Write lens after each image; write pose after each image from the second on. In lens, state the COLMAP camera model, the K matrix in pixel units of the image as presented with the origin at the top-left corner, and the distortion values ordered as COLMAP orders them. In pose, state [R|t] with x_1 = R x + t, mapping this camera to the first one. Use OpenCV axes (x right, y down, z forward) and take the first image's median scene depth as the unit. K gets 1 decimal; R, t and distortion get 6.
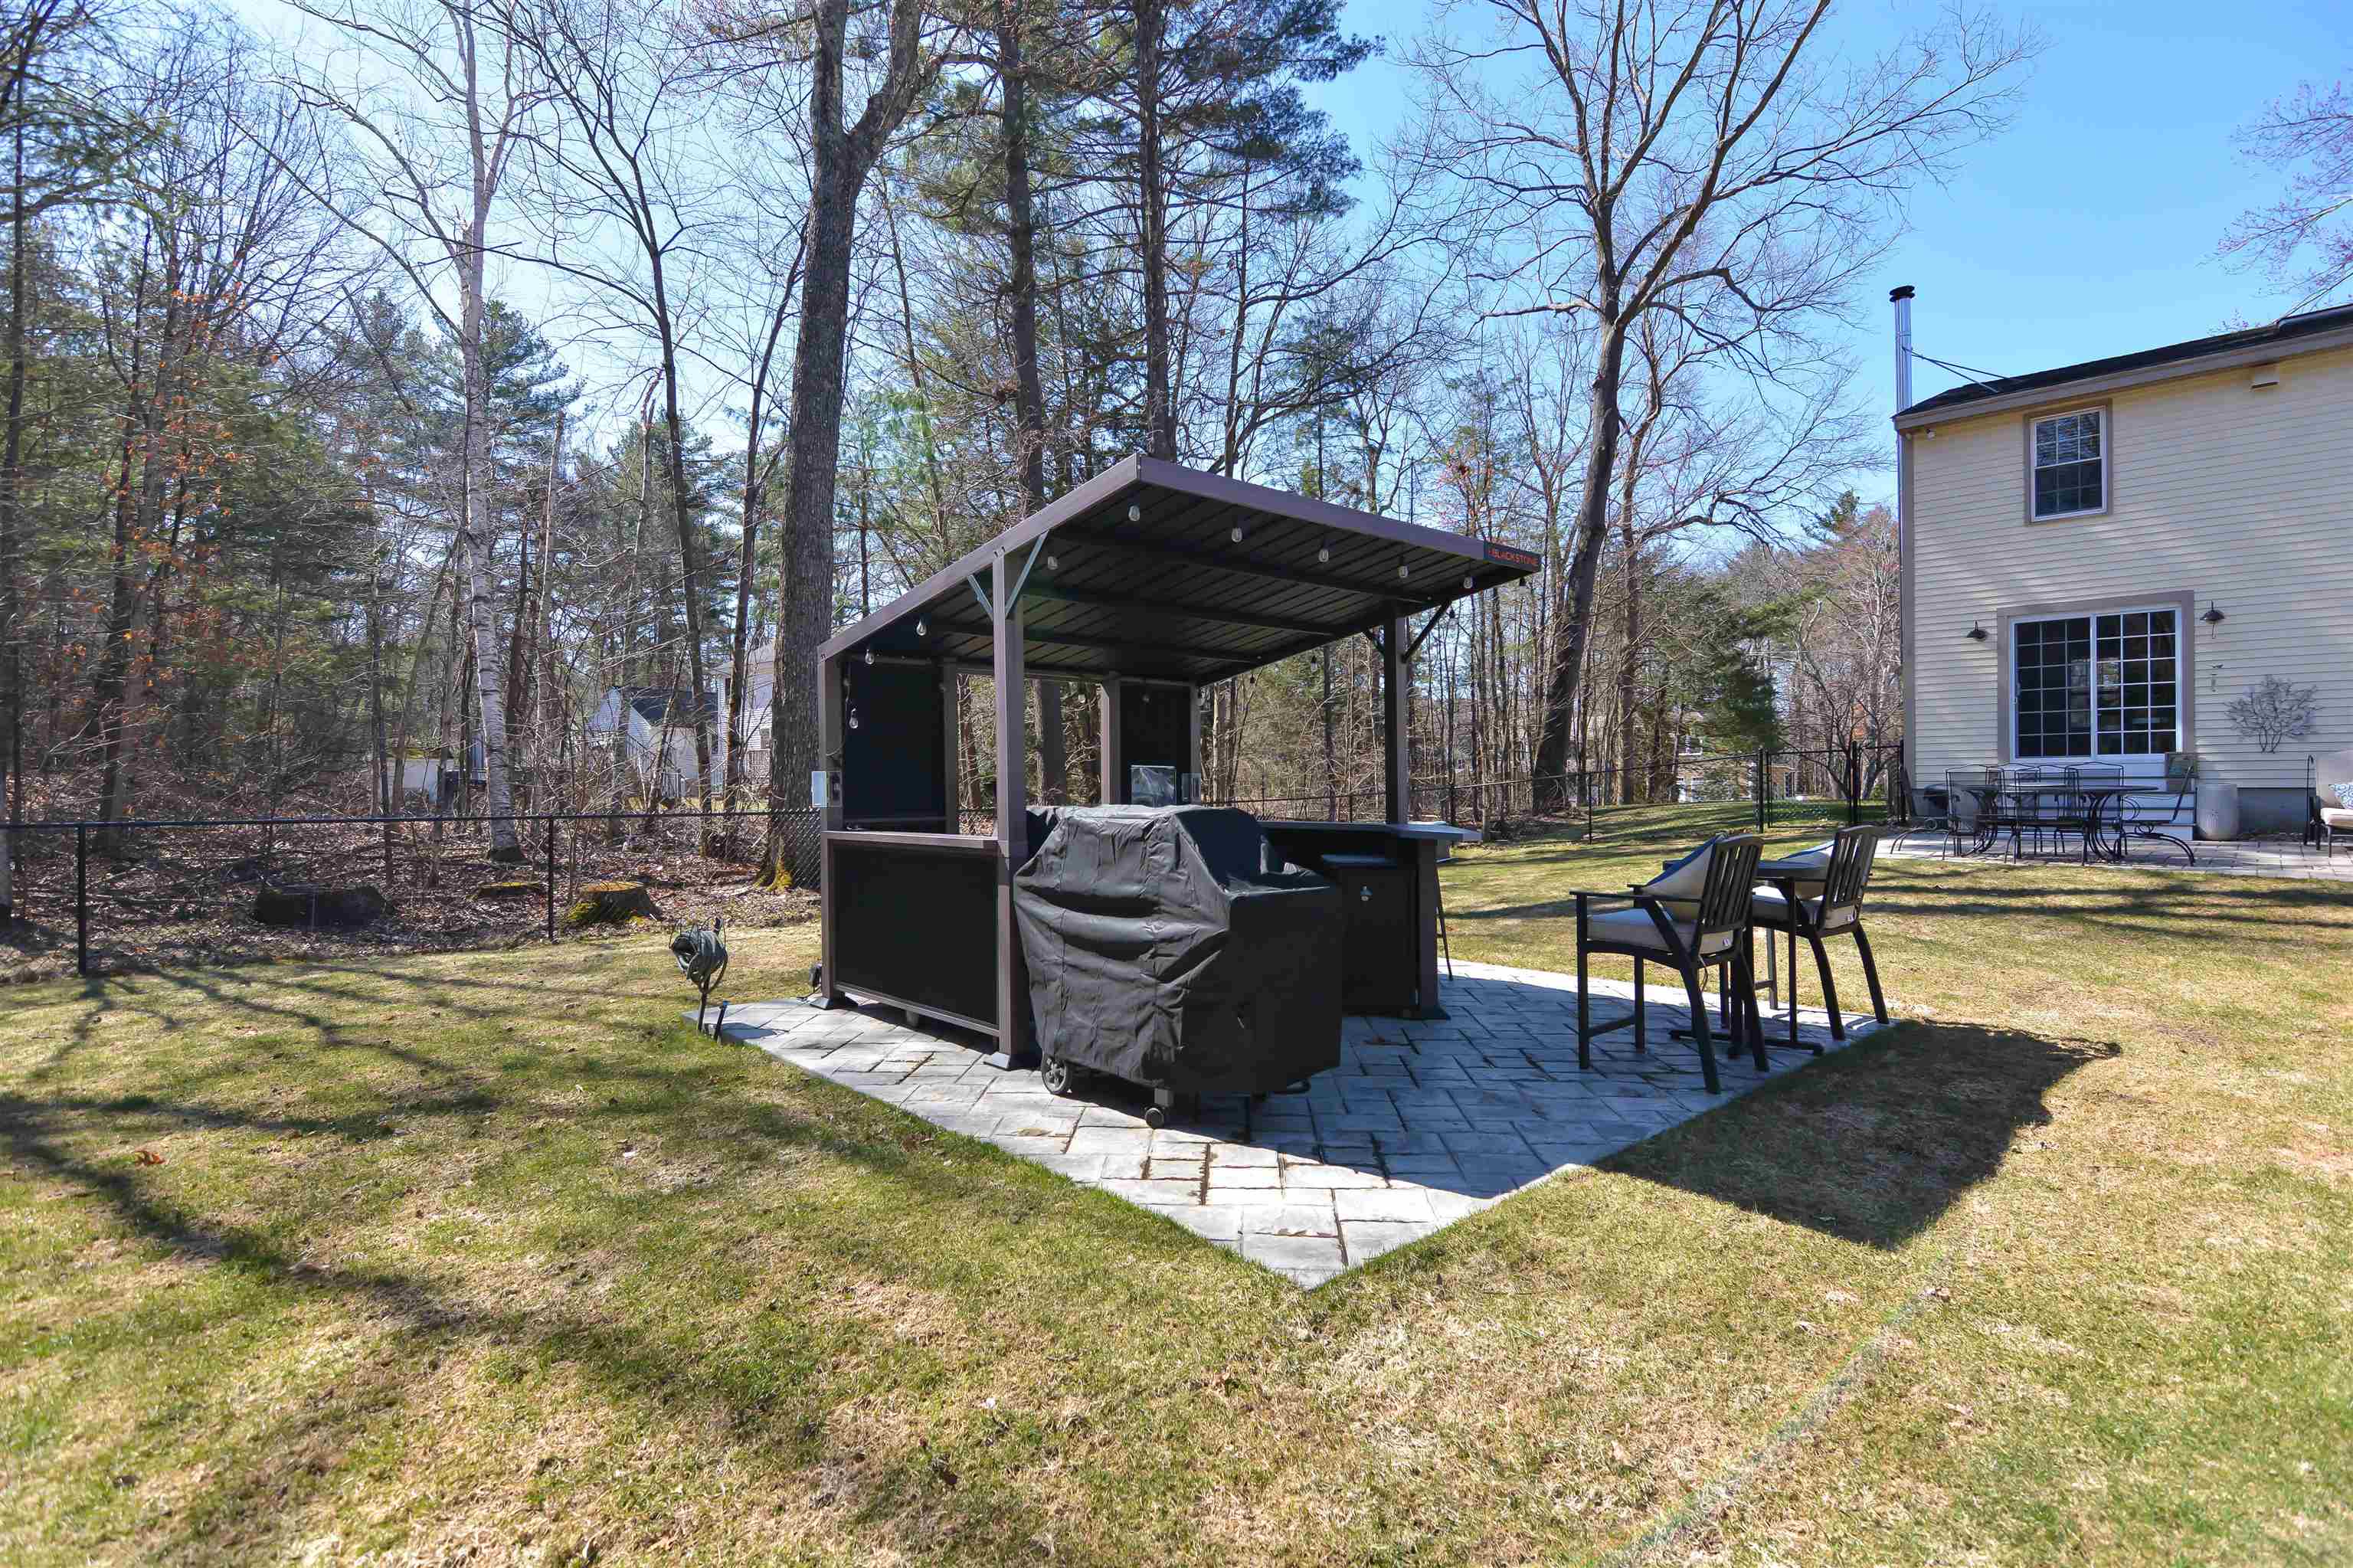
lens RADIAL K [[1131.4, 0, 1186.7], [0, 1131.4, 791.5], [0, 0, 1]] dist [0.001504, -0.002646]
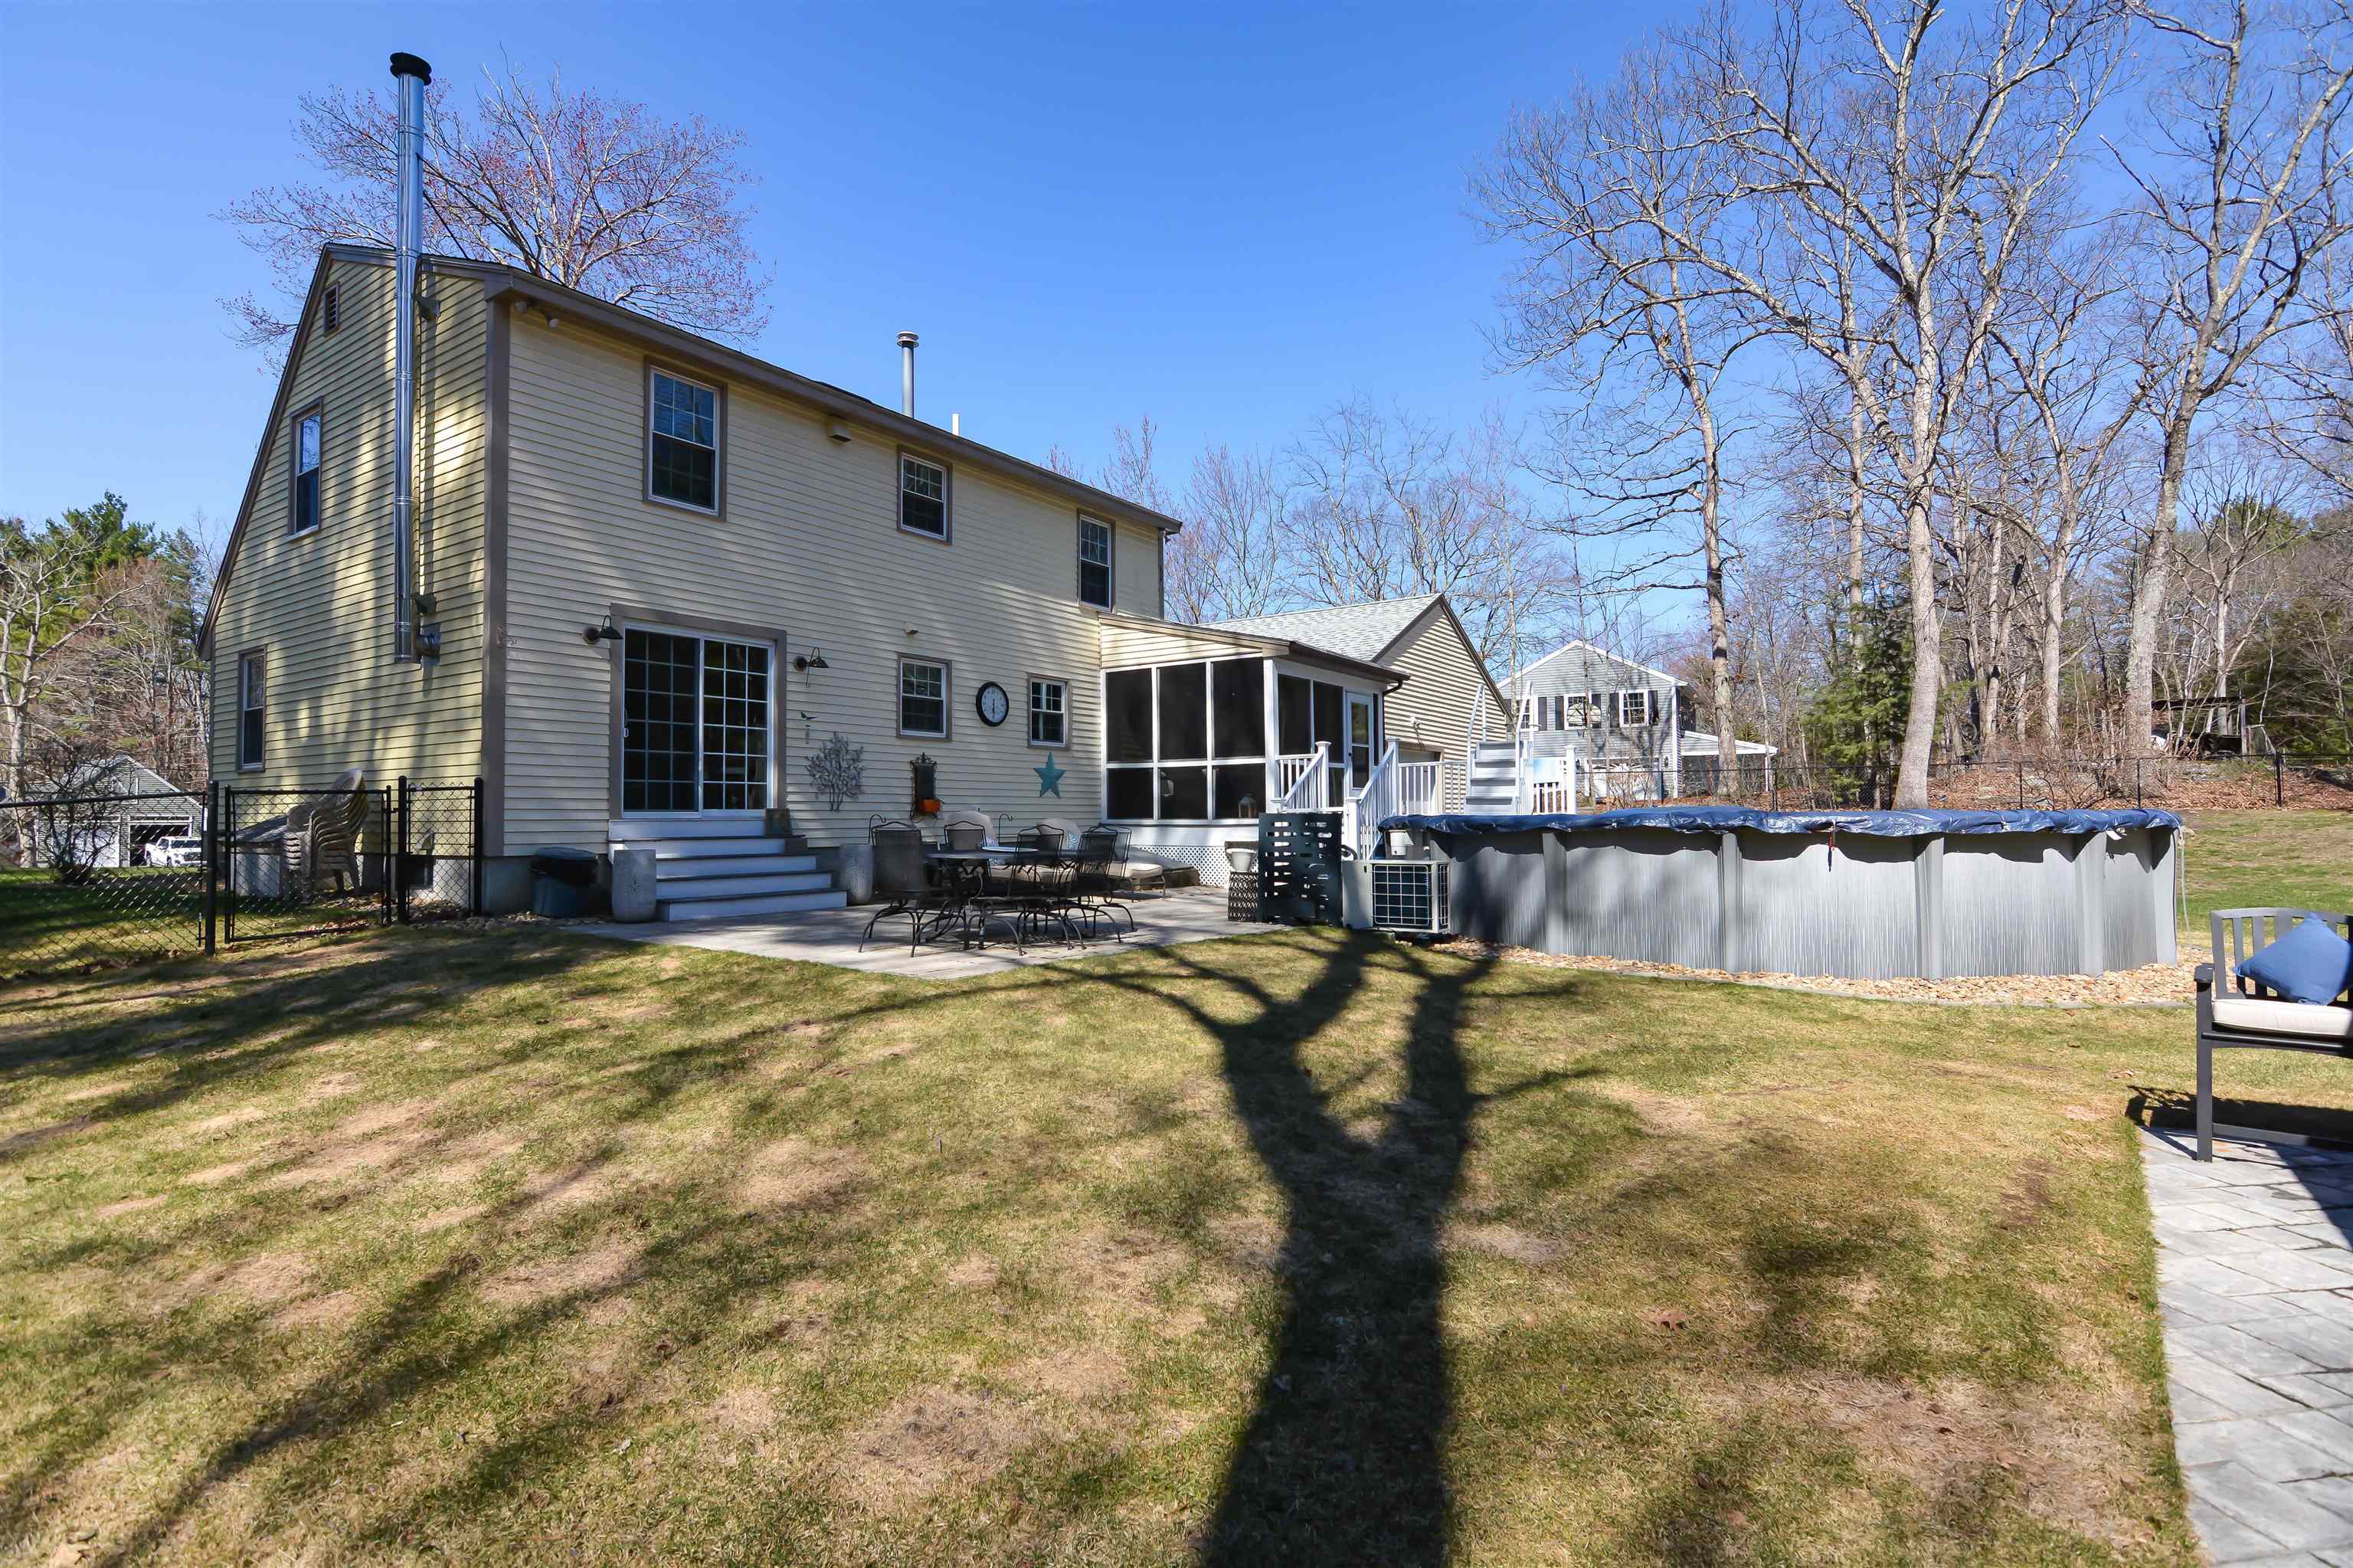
lens RADIAL K [[1131.4, 0, 1174.3], [0, 1131.4, 782.2], [0, 0, 1]] dist [0.001504, -0.002646]
pose [[-0.168978, 0.045579, 0.984565, -0.028151], [0.016860, 0.998918, -0.043350, -0.006344], [-0.985476, 0.009274, -0.169563, 0.455072]]
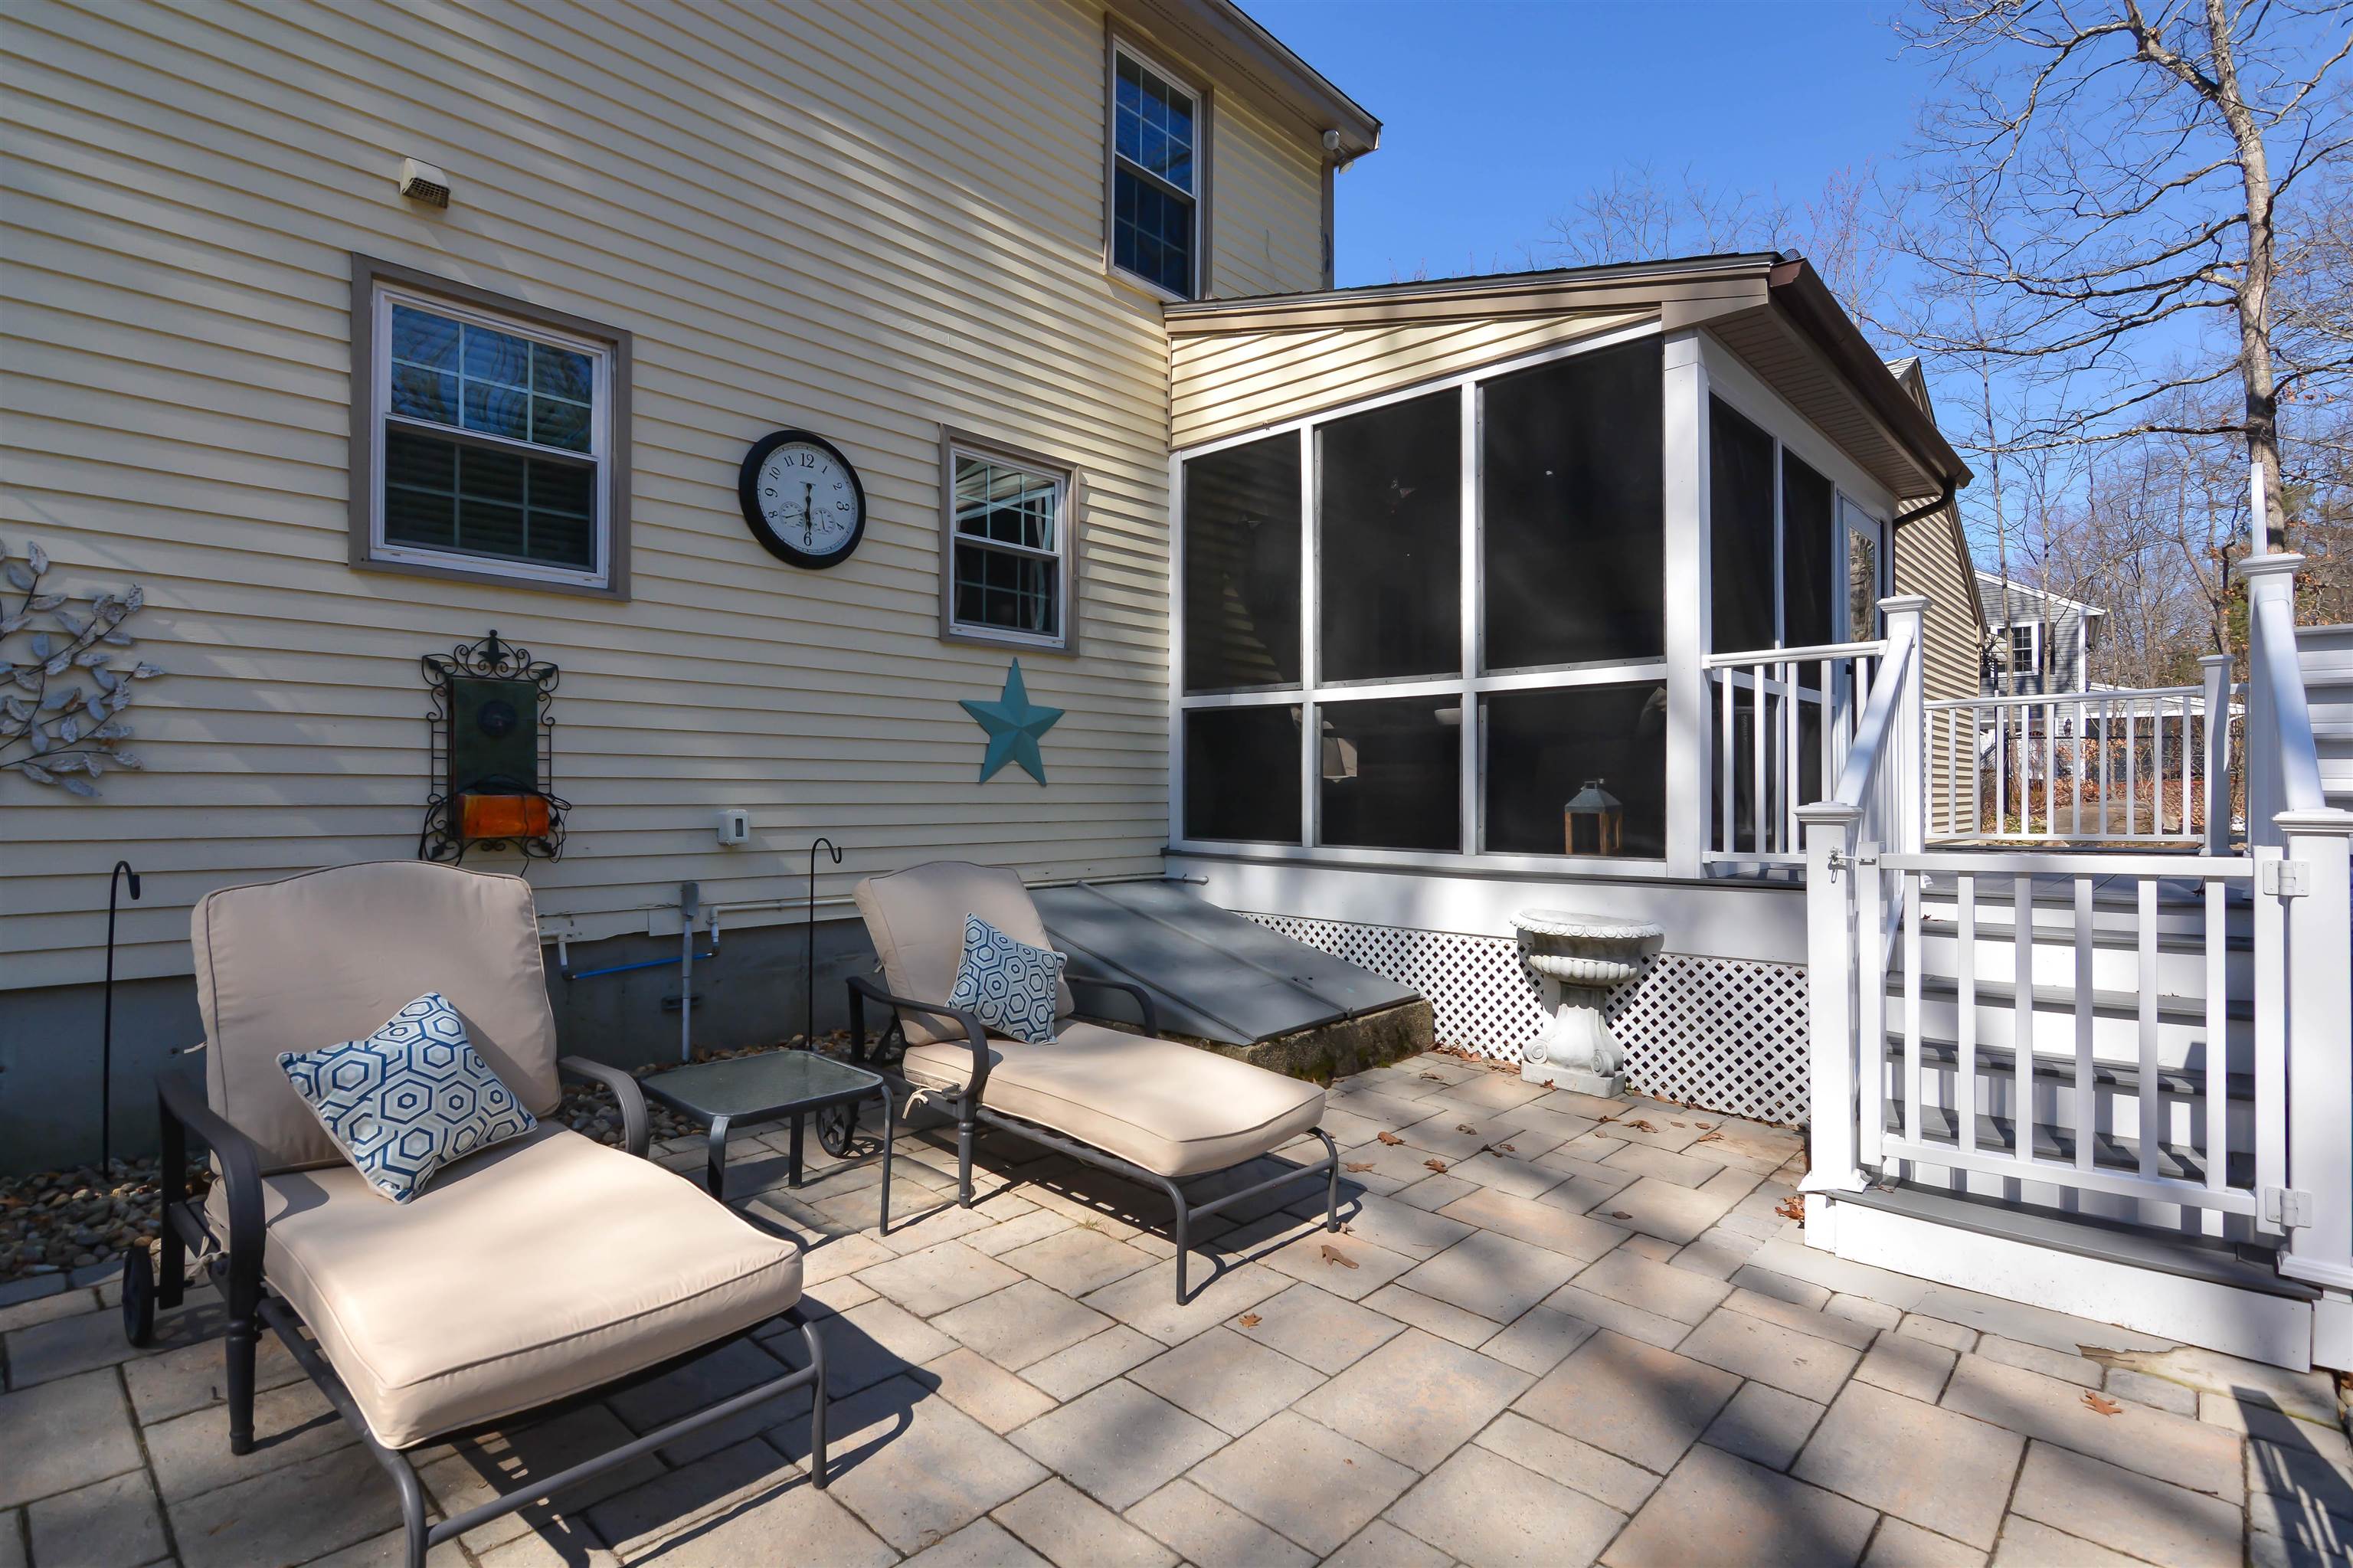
lens RADIAL K [[1131.4, 0, 1169.7], [0, 1131.4, 781.5], [0, 0, 1]] dist [0.001504, -0.002646]
pose [[-0.022723, 0.018407, 0.999572, 0.374075], [0.003887, 0.999825, -0.018324, -0.022290], [-0.999734, 0.003469, -0.022791, 0.390493]]
